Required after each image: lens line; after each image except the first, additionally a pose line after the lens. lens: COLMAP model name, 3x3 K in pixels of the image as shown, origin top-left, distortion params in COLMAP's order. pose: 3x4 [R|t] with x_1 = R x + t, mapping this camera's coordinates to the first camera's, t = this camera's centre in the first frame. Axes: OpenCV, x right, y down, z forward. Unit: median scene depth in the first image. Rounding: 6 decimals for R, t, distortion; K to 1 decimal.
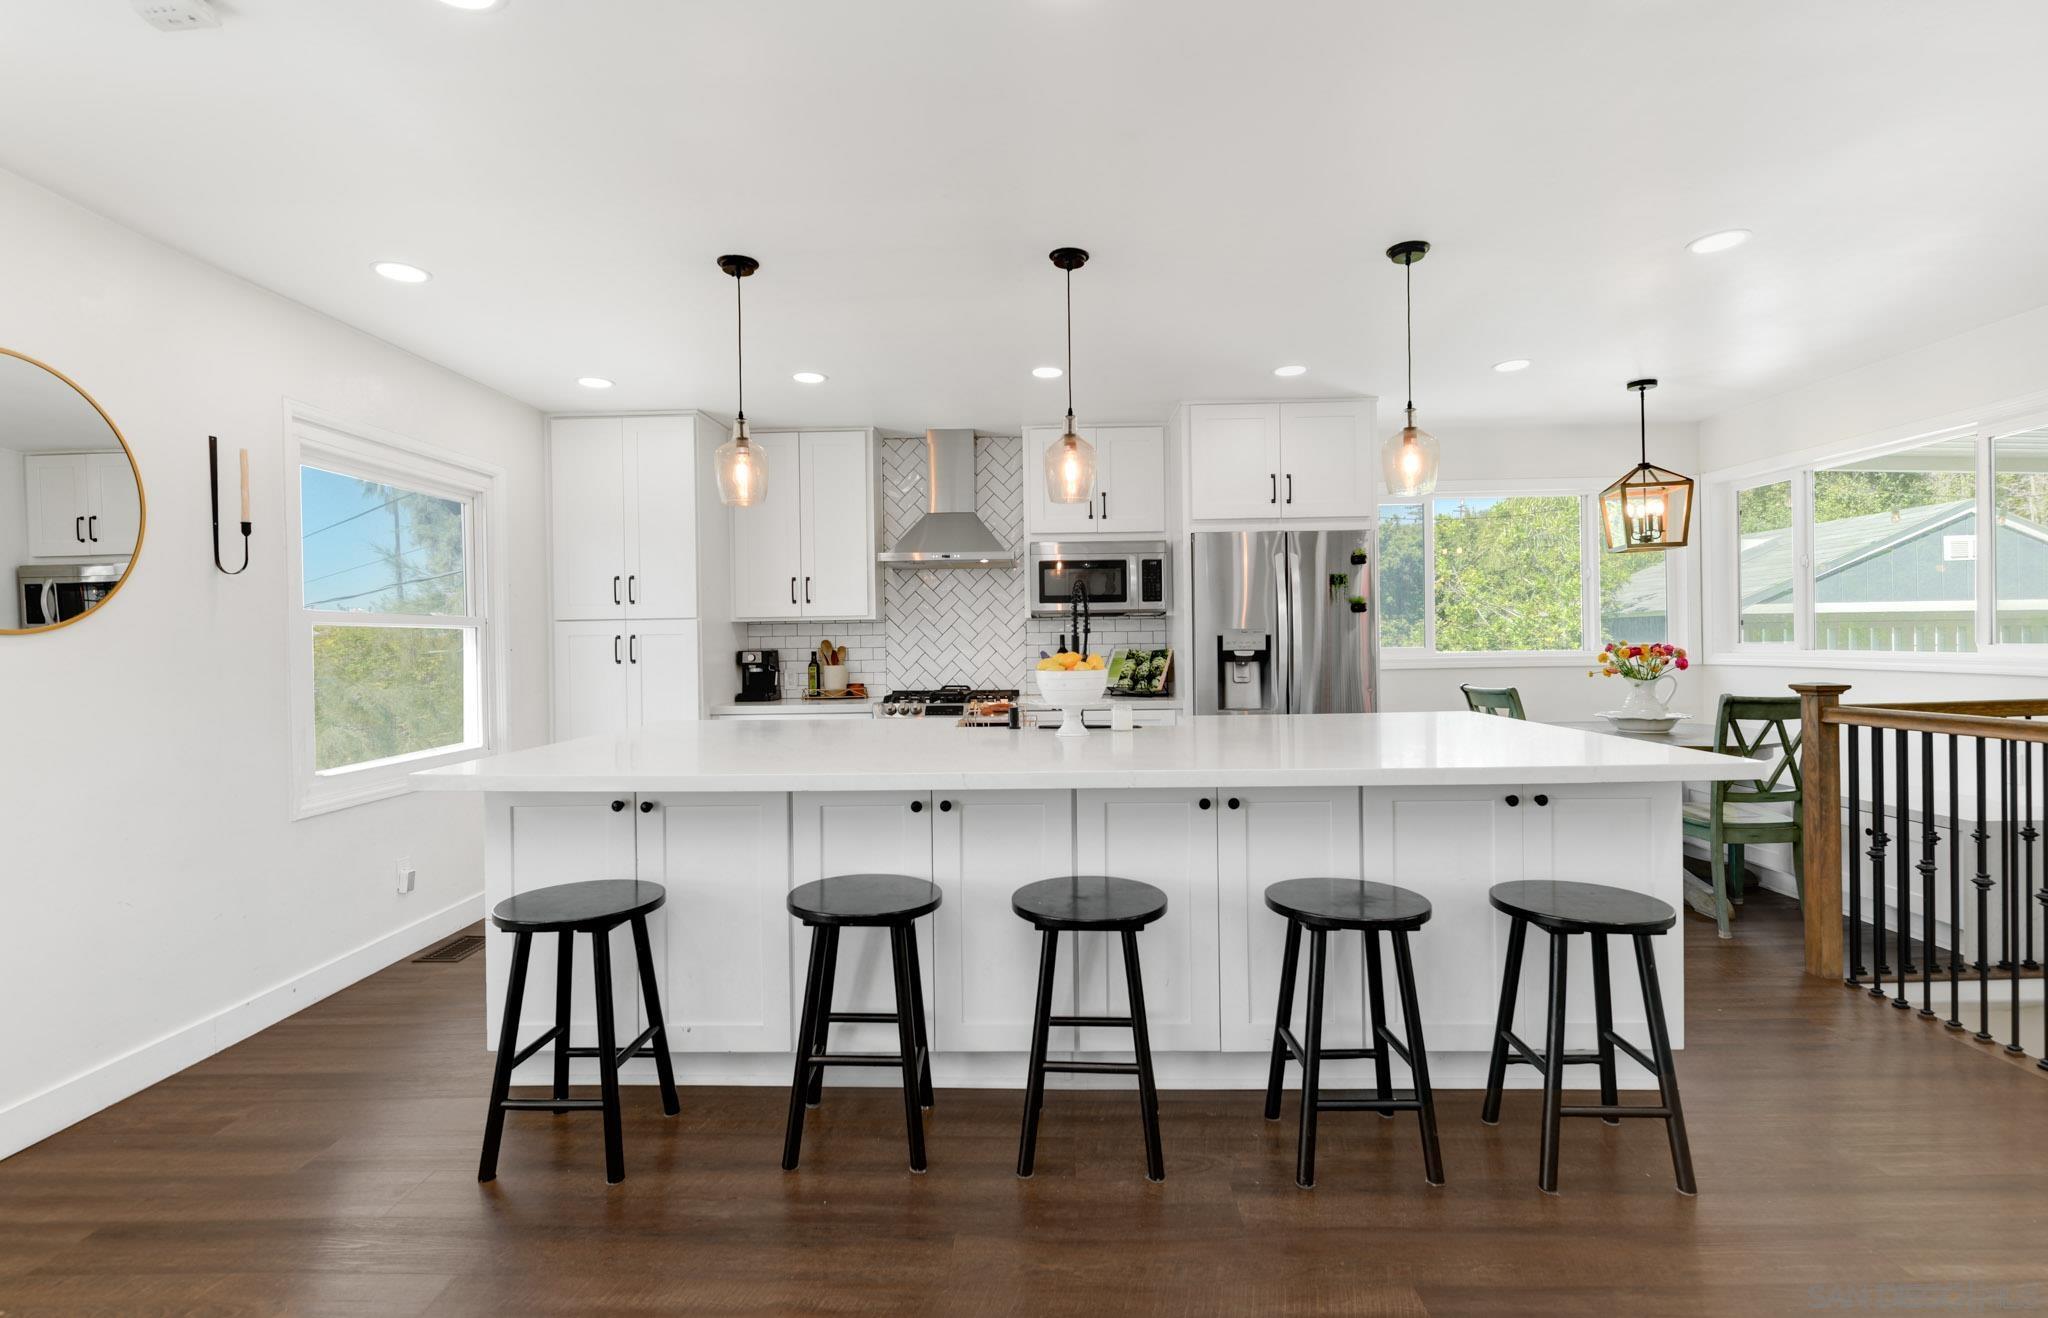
lens RADIAL K [[946.9, 0, 998.9], [0, 946.9, 646.2], [0, 0, 1]] dist [-0.000946, -0.003443]
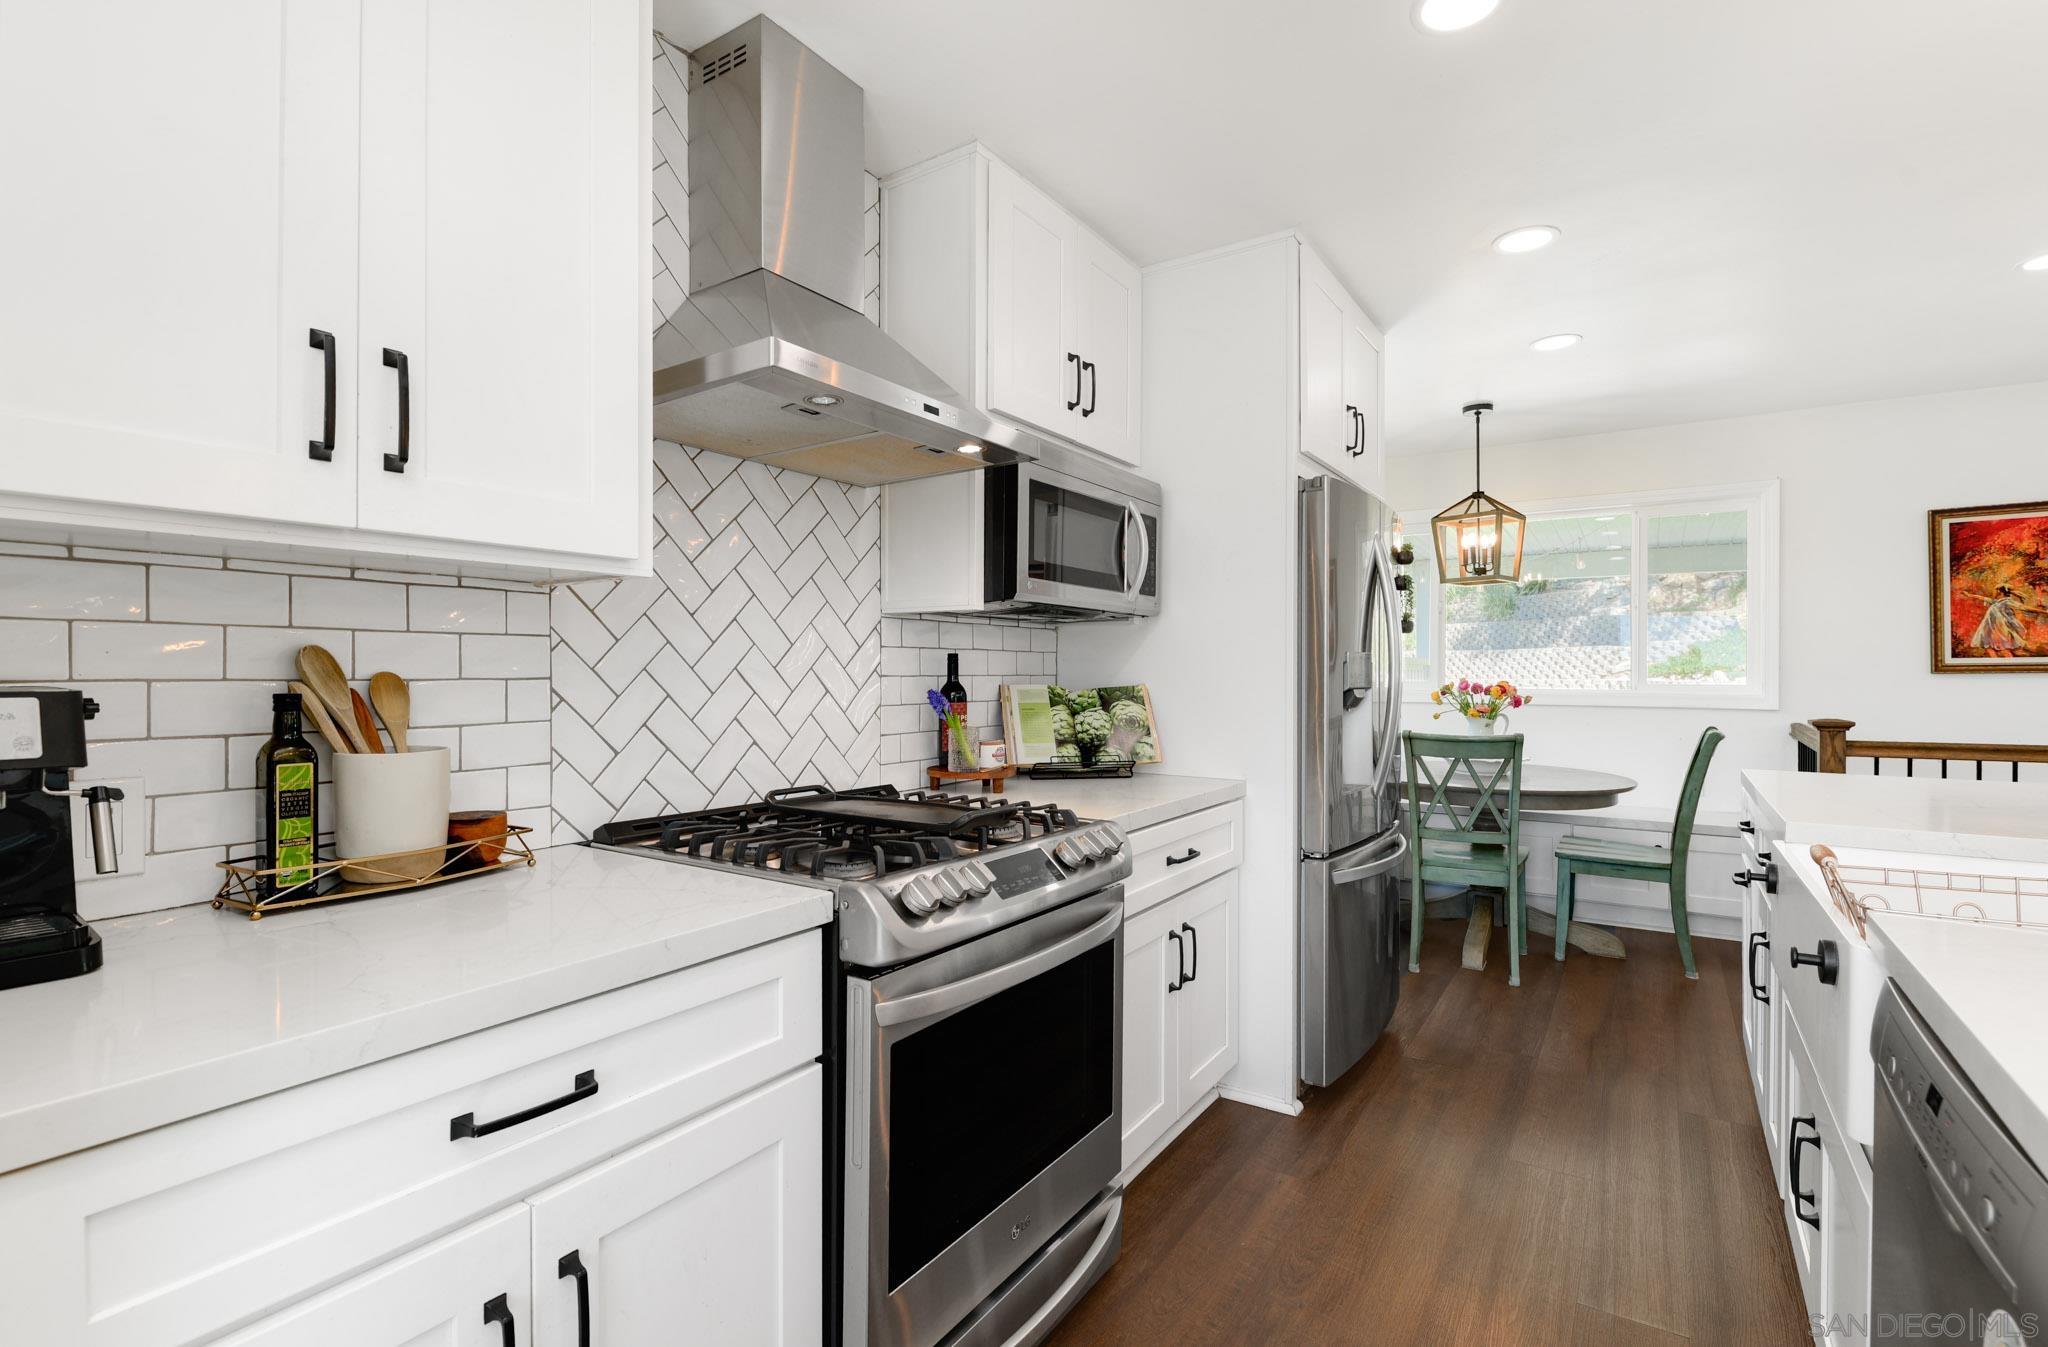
lens RADIAL K [[934.2, 0, 1043.9], [0, 934.2, 676.2], [0, 0, 1]] dist [0.004035, -0.006781]
pose [[0.531155, 0.009077, 0.847226, -0.304471], [-0.006199, 0.999957, -0.006827, 0.001675], [-0.847252, -0.001626, 0.531189, 0.761909]]
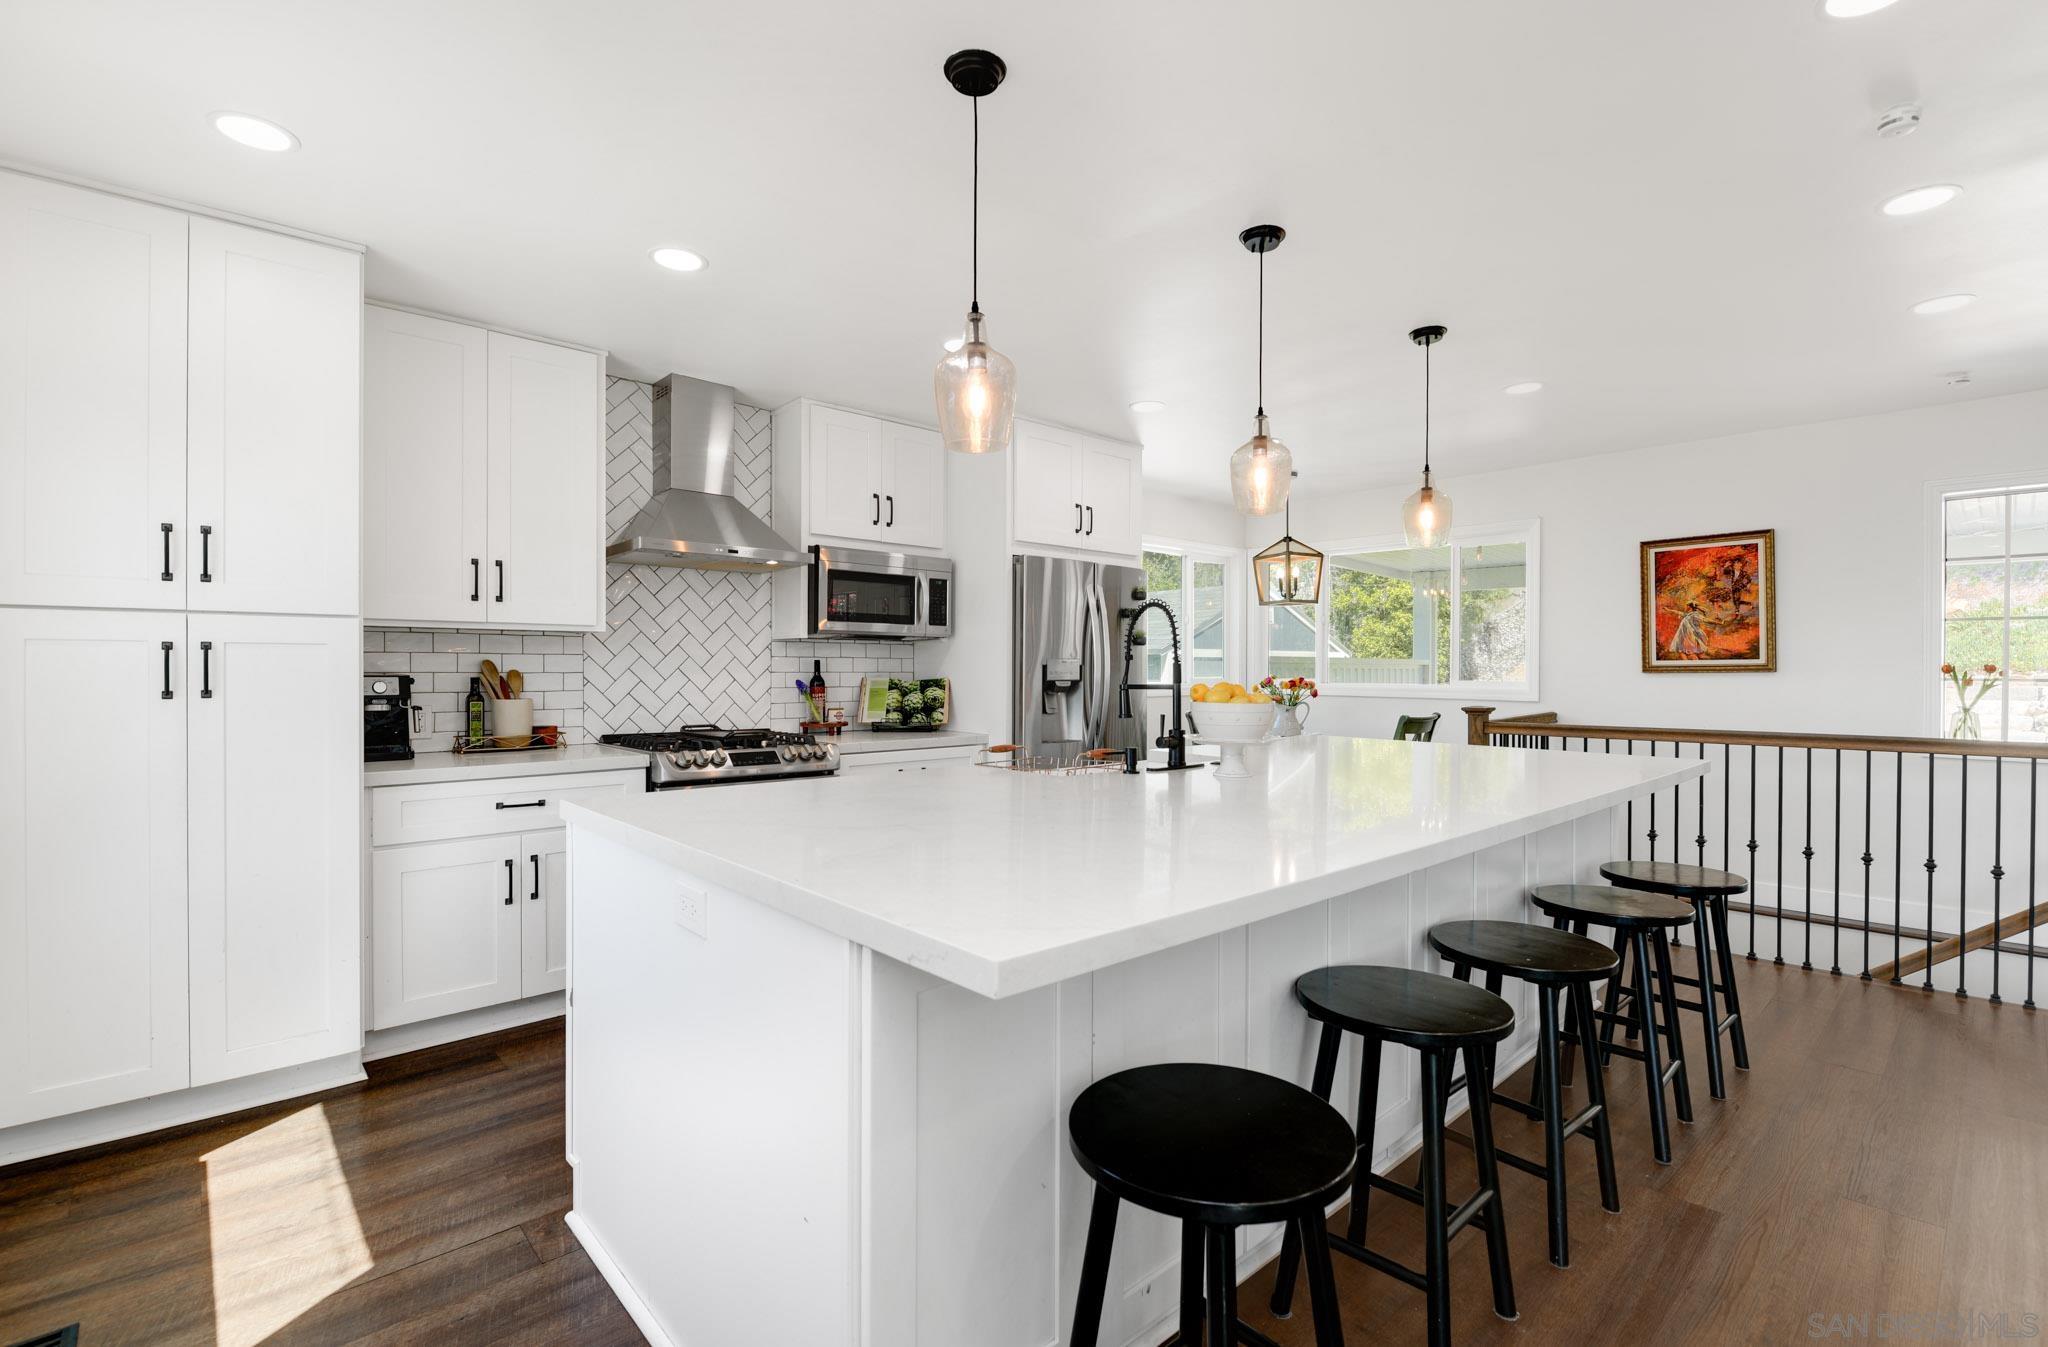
lens RADIAL K [[934.2, 0, 1048.7], [0, 934.2, 680.6], [0, 0, 1]] dist [0.004035, -0.006781]
pose [[0.706885, 0.006388, 0.707300, -0.386993], [-0.009697, 0.999953, 0.000660, 0.003600], [-0.707262, -0.007325, 0.706914, 0.292679]]
